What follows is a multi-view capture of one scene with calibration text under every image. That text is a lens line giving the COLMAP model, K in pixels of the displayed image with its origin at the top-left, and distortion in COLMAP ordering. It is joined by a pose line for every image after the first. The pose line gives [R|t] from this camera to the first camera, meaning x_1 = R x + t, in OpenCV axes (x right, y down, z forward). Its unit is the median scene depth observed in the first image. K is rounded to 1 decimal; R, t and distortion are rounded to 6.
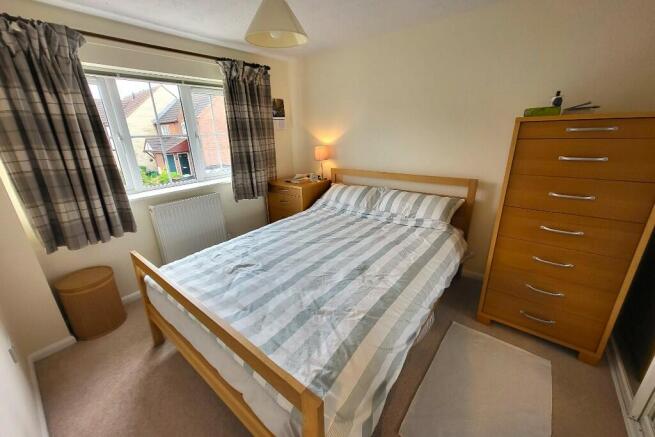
lens RADIAL K [[257.0, 0, 317.9], [0, 257.0, 214.7], [0, 0, 1]] dist [0.003875, -0.000069]
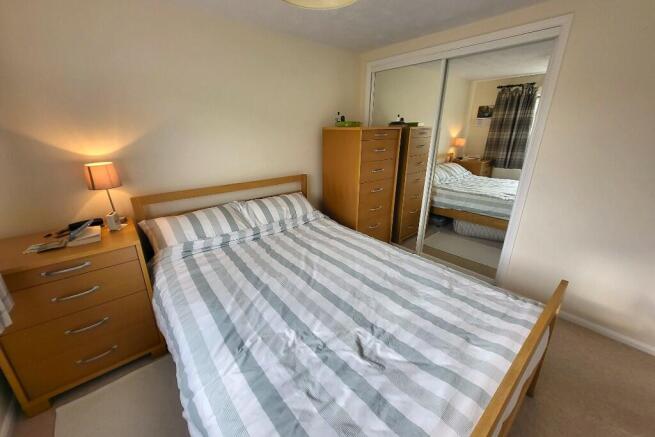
lens RADIAL K [[257.0, 0, 317.9], [0, 257.0, 214.7], [0, 0, 1]] dist [0.003875, -0.000069]
pose [[0.187794, -0.281429, 0.941026, -0.773123], [0.307993, 0.926624, 0.215658, -0.255363], [-0.932670, 0.249330, 0.260693, 0.828293]]
